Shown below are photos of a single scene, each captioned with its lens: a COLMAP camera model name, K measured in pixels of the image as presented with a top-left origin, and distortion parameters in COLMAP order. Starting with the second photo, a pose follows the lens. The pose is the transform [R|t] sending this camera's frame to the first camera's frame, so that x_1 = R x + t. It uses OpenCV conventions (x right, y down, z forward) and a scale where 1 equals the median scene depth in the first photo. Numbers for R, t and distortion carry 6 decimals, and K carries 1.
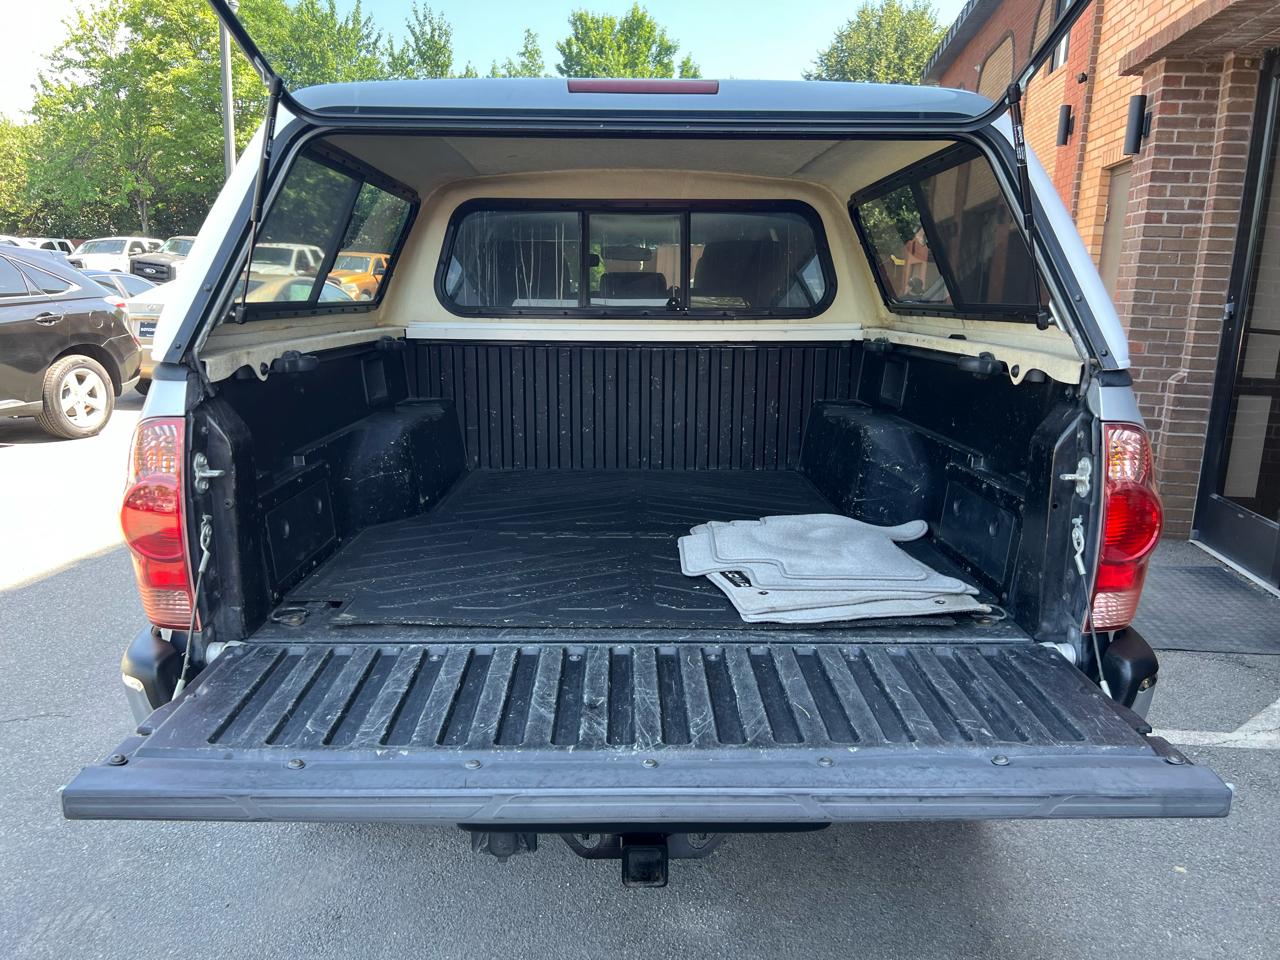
lens RADIAL K [[962.3, 0, 635.8], [0, 962.3, 474.1], [0, 0, 1]] dist [0.054280, -0.065370]
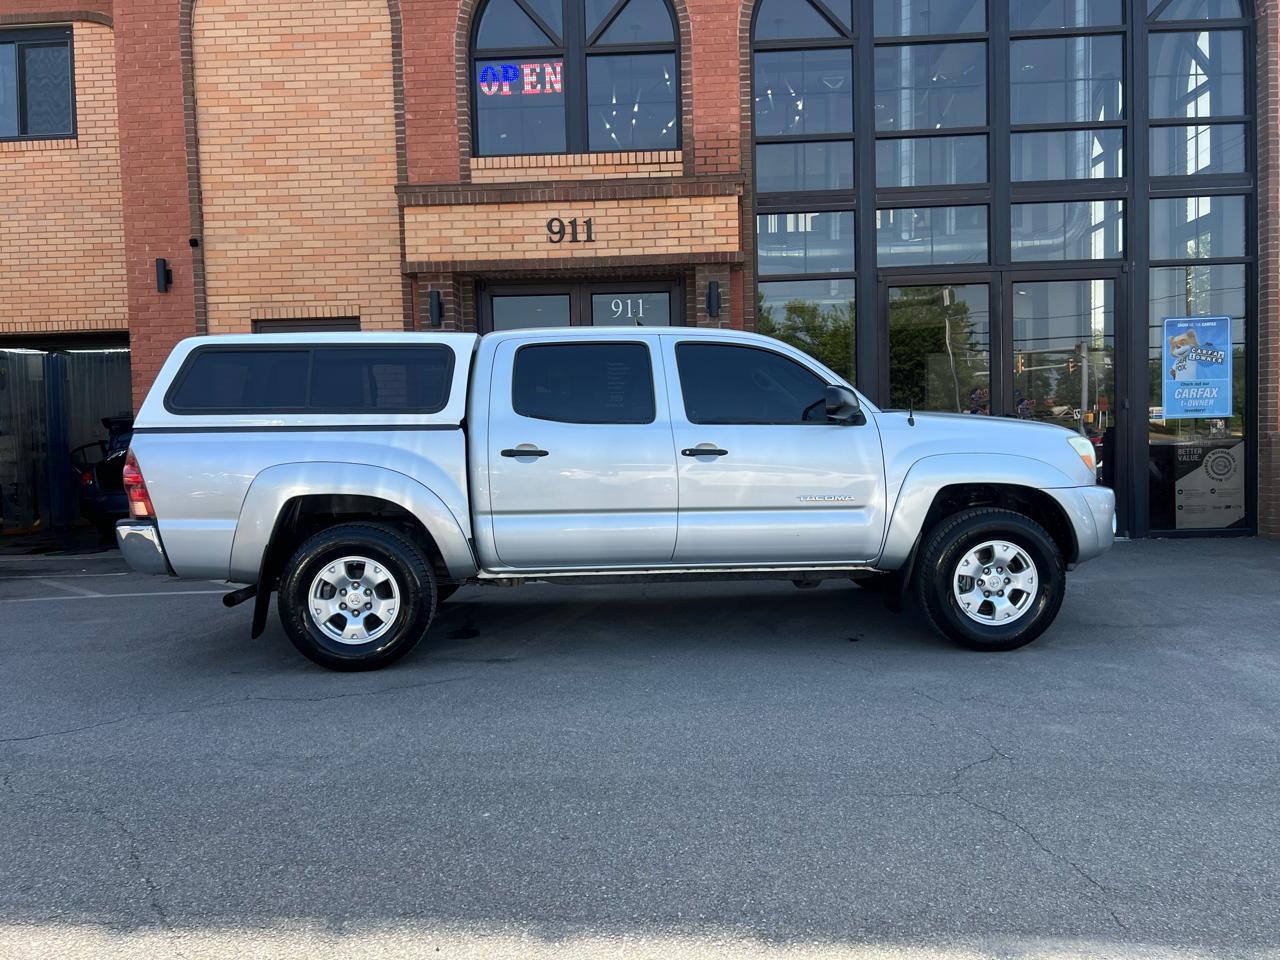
lens RADIAL K [[967.6, 0, 640.4], [0, 967.6, 481.2], [0, 0, 1]] dist [0.054189, -0.076052]
pose [[-0.088324, -0.072397, 0.993457, -0.828766], [0.209807, 0.973628, 0.089605, -0.107342], [-0.973745, 0.216348, -0.070805, 0.603454]]
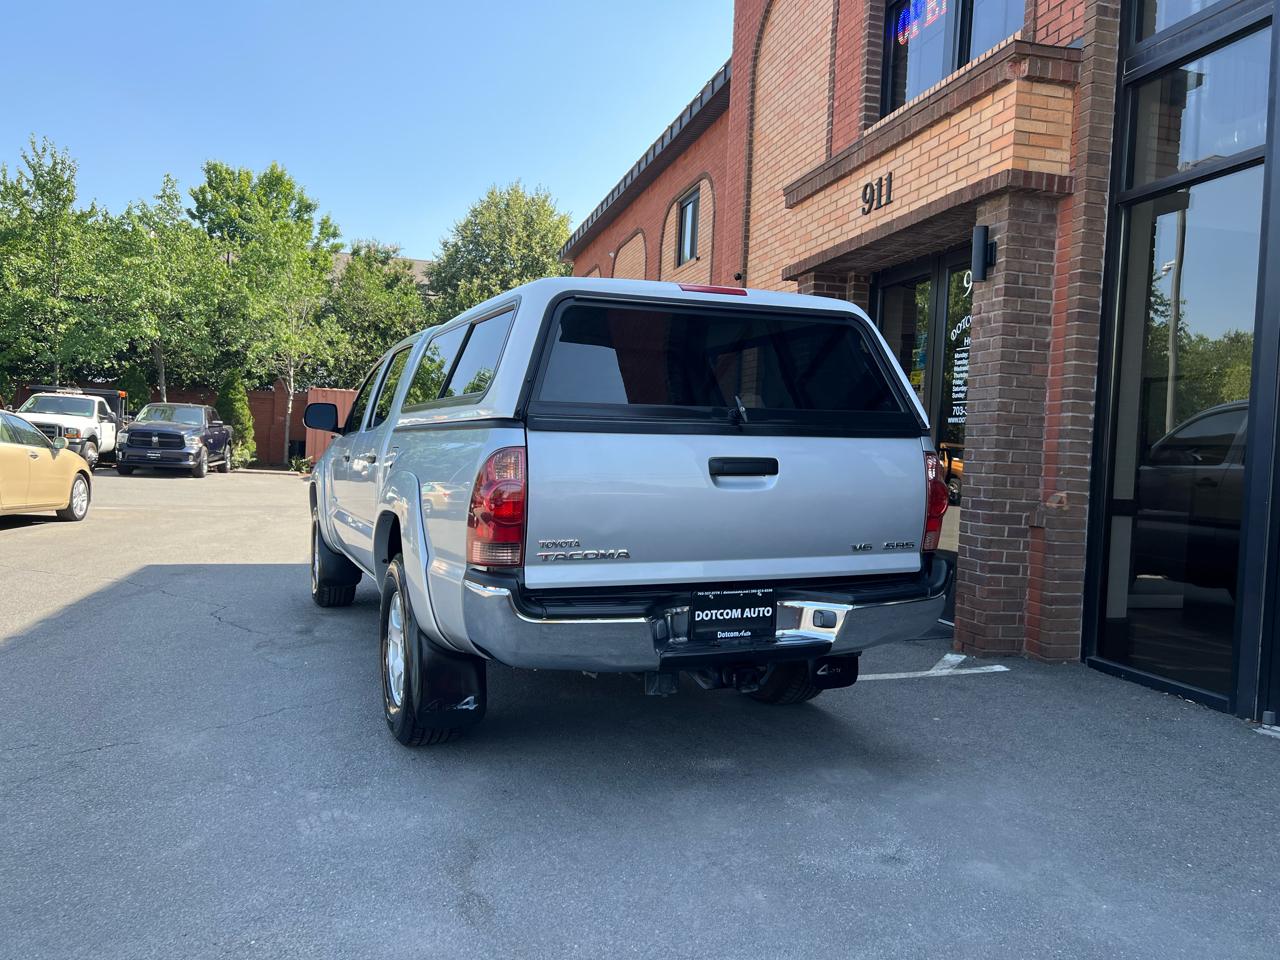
lens RADIAL K [[961.9, 0, 635.2], [0, 961.9, 483.6], [0, 0, 1]] dist [0.039996, -0.038877]
pose [[0.924622, -0.008597, 0.380790, -0.201064], [0.063311, 0.989306, -0.131396, 0.055375], [-0.375588, 0.145600, 0.915278, -0.156693]]
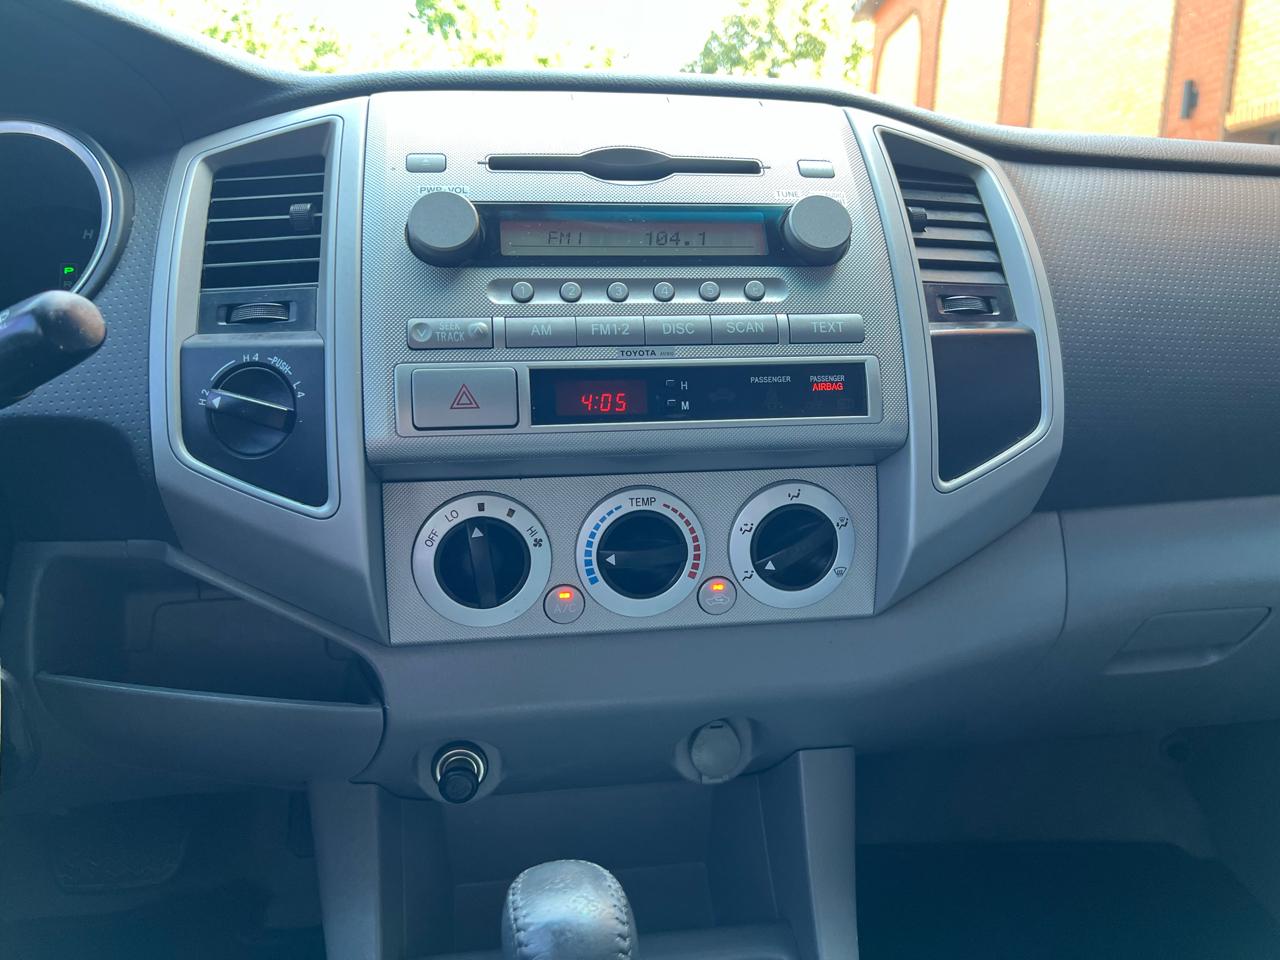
lens RADIAL K [[978.9, 0, 630.4], [0, 978.9, 479.0], [0, 0, 1]] dist [0.045502, -0.080207]
pose [[0.992645, -0.030636, 0.117117, -0.006453], [0.029163, 0.999473, 0.014264, -0.095586], [-0.117493, -0.010743, 0.993016, 0.615183]]
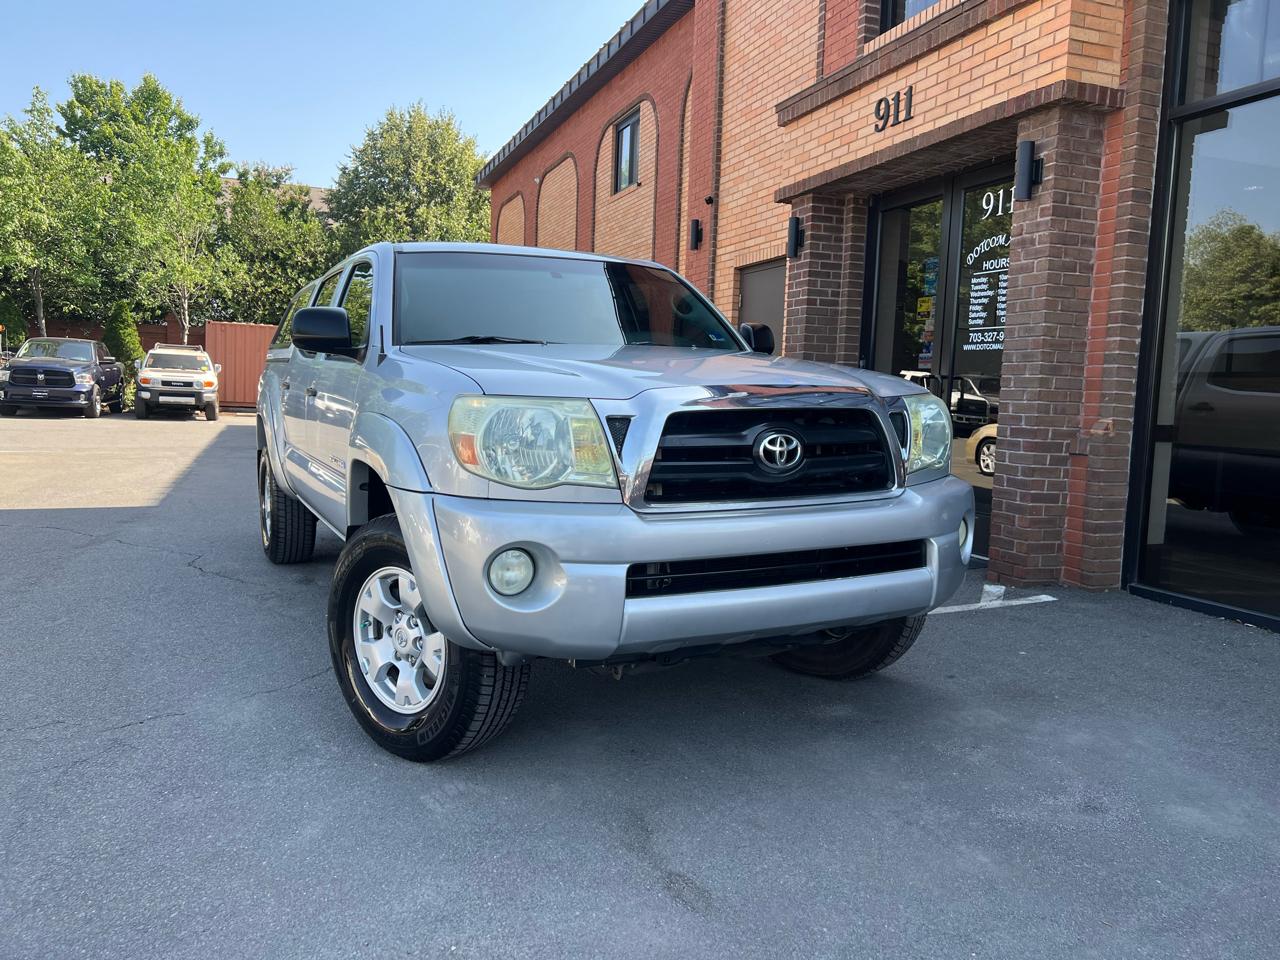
lens RADIAL K [[961.0, 0, 635.4], [0, 961.0, 479.2], [0, 0, 1]] dist [0.040638, -0.038412]
pose [[0.879288, -0.048314, 0.473834, -0.272892], [0.088265, 0.994139, -0.062426, 0.045131], [-0.468041, 0.096713, 0.878399, -0.073843]]
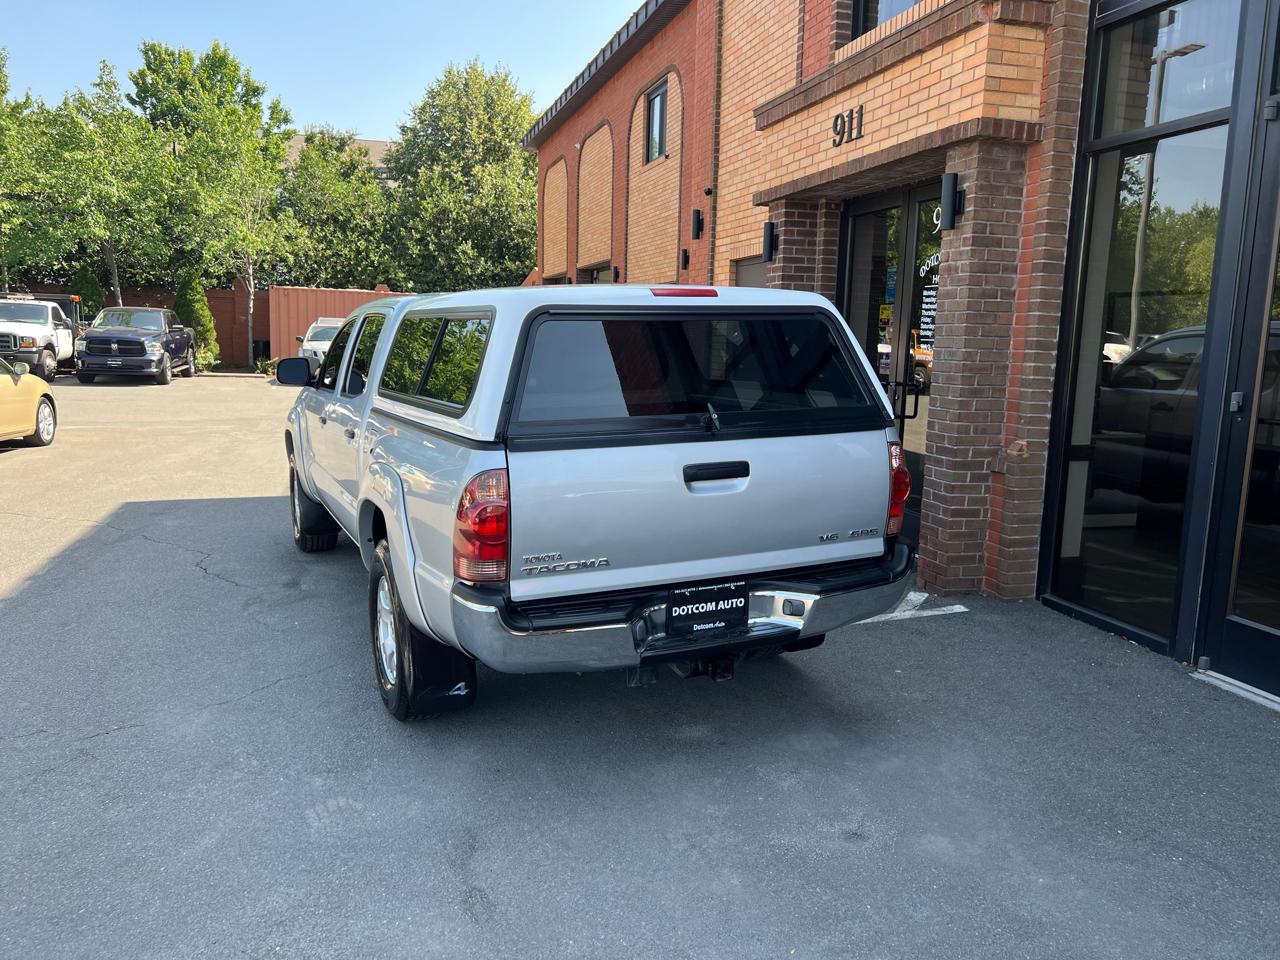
lens RADIAL K [[962.0, 0, 638.2], [0, 962.0, 482.8], [0, 0, 1]] dist [0.043346, -0.044670]
pose [[0.911477, -0.076251, 0.404222, -0.207260], [0.087483, 0.996122, -0.009360, 0.002329], [-0.401940, 0.043894, 0.914613, -0.177277]]
